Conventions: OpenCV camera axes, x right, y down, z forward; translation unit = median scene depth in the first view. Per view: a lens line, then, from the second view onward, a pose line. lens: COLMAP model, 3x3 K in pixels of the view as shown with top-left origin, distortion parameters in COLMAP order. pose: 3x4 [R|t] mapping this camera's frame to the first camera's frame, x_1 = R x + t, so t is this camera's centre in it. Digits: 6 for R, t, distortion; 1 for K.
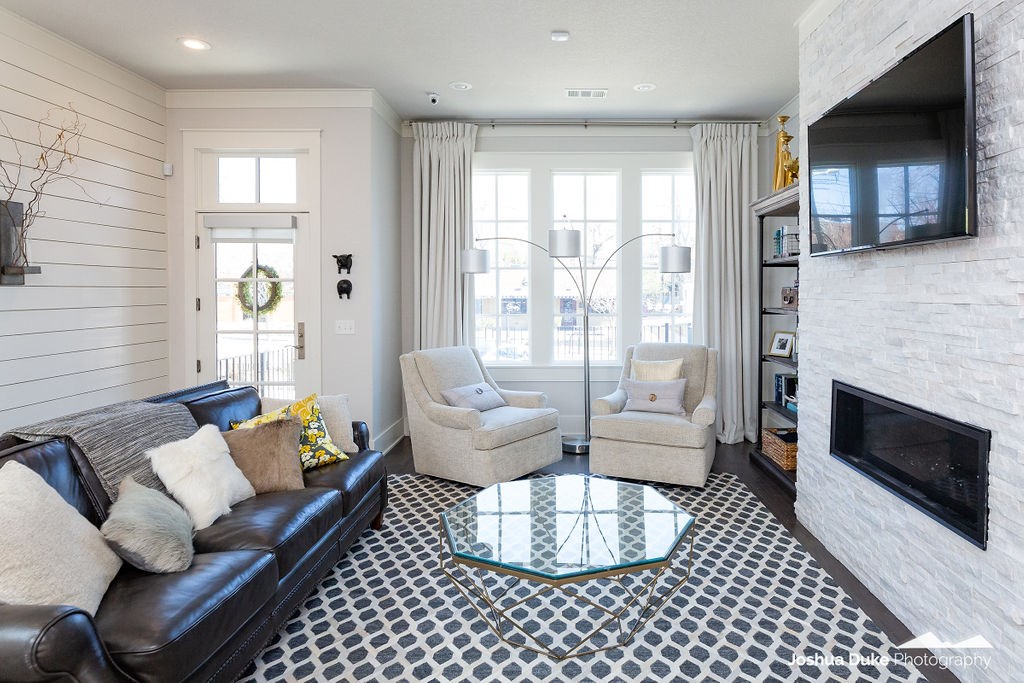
lens RADIAL K [[569.4, 0, 561.7], [0, 569.4, 302.4], [0, 0, 1]] dist [-0.008597, -0.003300]
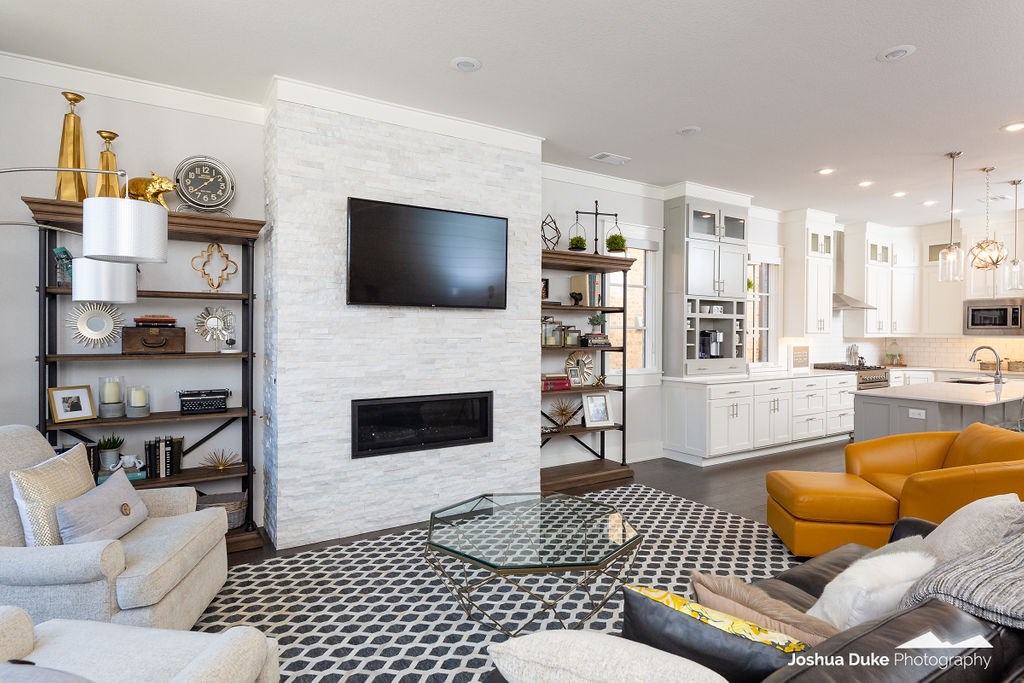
lens RADIAL K [[544.3, 0, 506.2], [0, 544.3, 336.7], [0, 0, 1]] dist [-0.005935, 0.000449]
pose [[-0.536512, -0.011199, 0.843818, -0.505858], [0.013766, 0.999663, 0.022020, -0.020906], [-0.843780, 0.023430, -0.536177, 0.909535]]
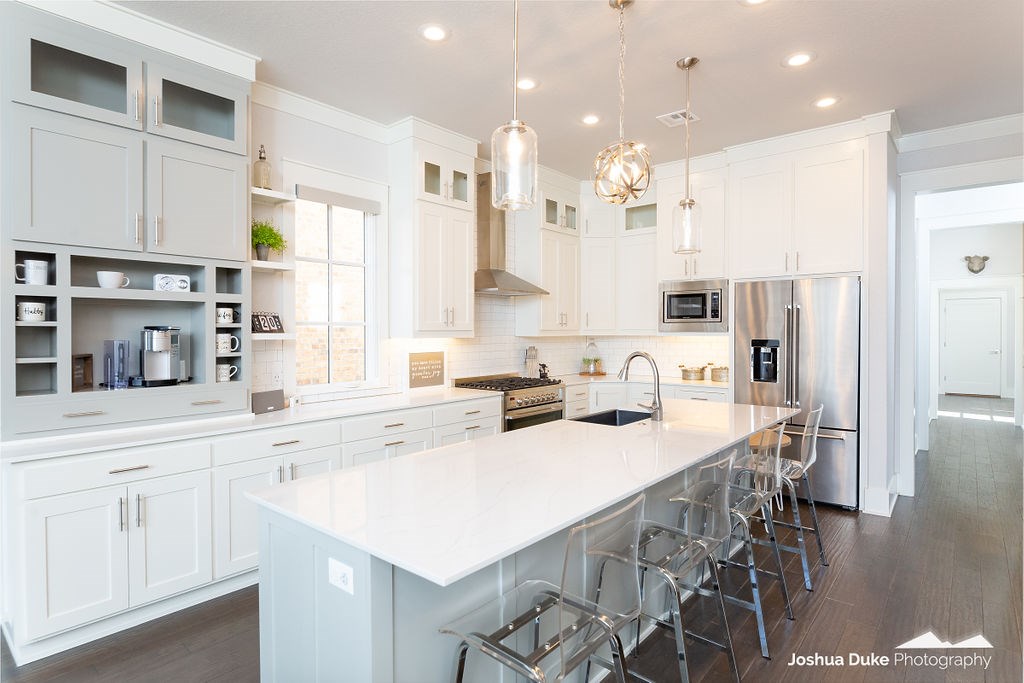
lens RADIAL K [[544.6, 0, 512.9], [0, 544.6, 337.9], [0, 0, 1]] dist [-0.004697, -0.000305]
pose [[-0.770586, -0.010235, 0.637254, -0.362518], [0.013950, 0.999361, 0.032920, -0.000502], [-0.637183, 0.034258, -0.769950, -0.059961]]
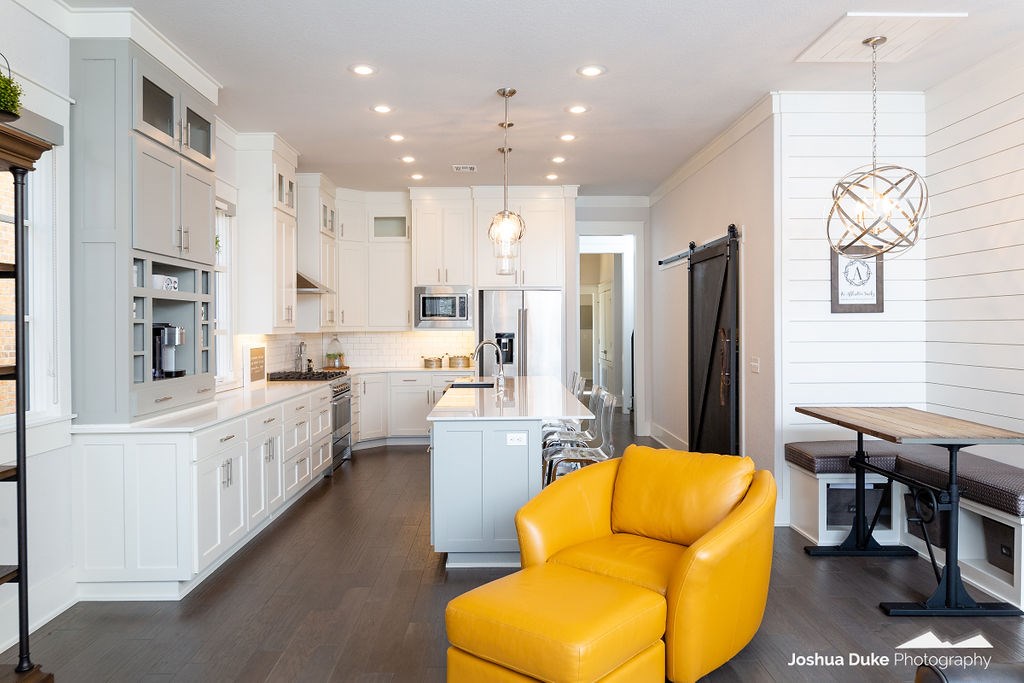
lens RADIAL K [[712.9, 0, 510.7], [0, 712.9, 327.0], [0, 0, 1]] dist [0.003855, -0.007977]
pose [[-0.999595, 0.001593, -0.028426, -0.044971], [0.000912, 0.999712, 0.023965, -0.015949], [0.028456, 0.023930, -0.999309, 0.672880]]
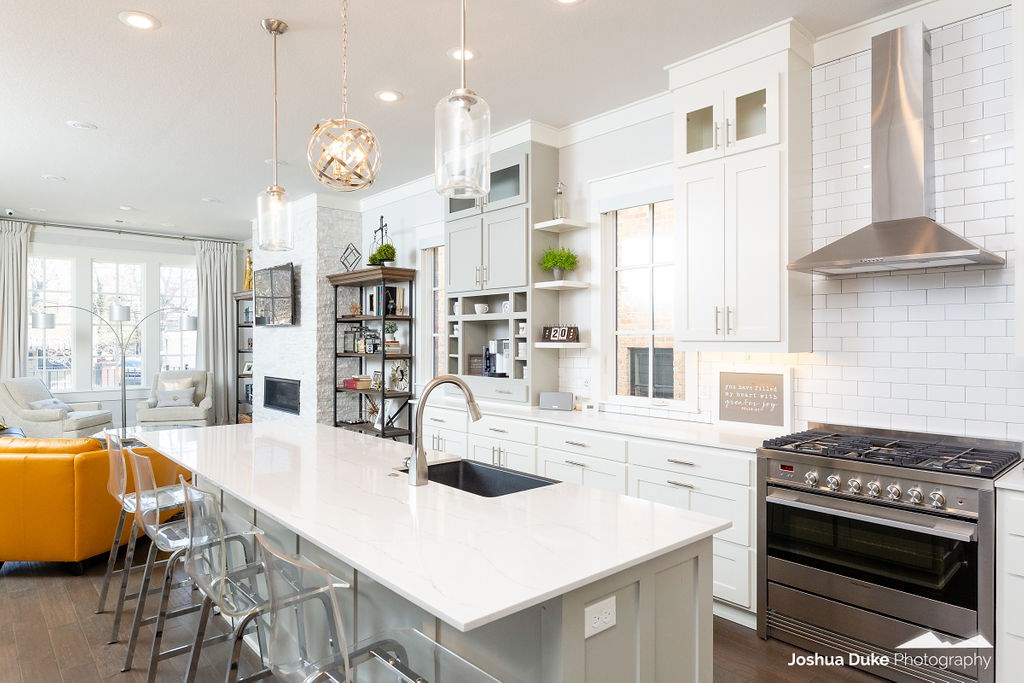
lens RADIAL K [[620.6, 0, 507.7], [0, 620.6, 339.7], [0, 0, 1]] dist [0.001140, 0.001215]
pose [[0.748334, 0.004128, 0.663310, -0.344187], [0.011272, 0.999757, -0.018939, 0.027343], [-0.663227, 0.021650, 0.748105, -1.136657]]
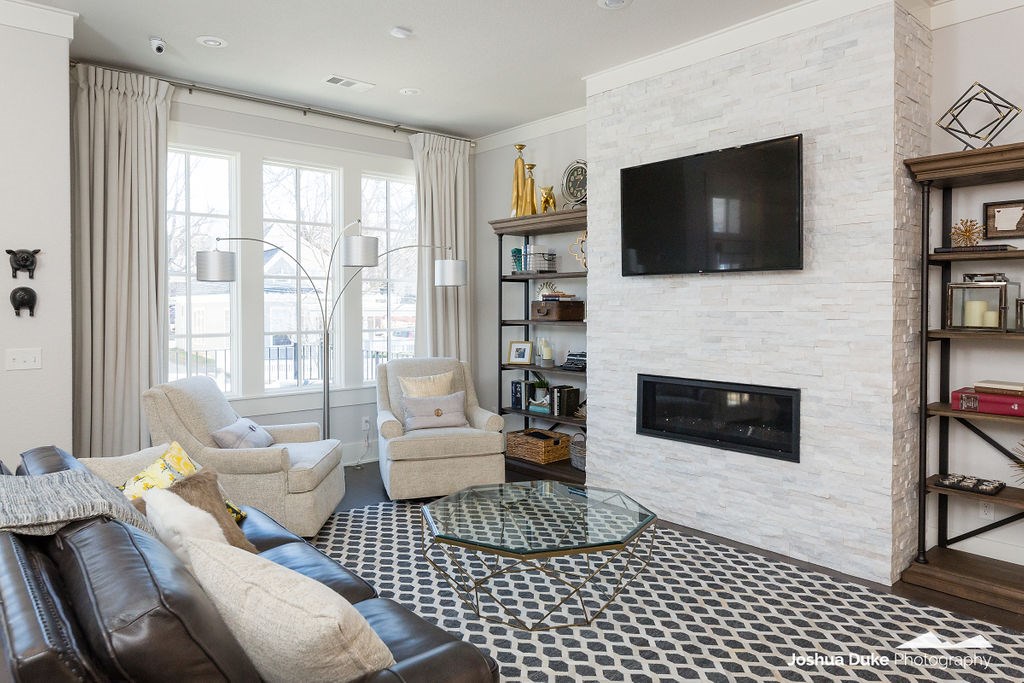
lens RADIAL K [[680.2, 0, 515.5], [0, 680.2, 314.8], [0, 0, 1]] dist [0.000296, -0.007094]
pose [[0.750305, -0.010662, 0.661005, -0.485439], [0.014821, 0.999890, -0.000696, 0.001014], [-0.660925, 0.010319, 0.750381, 0.027380]]
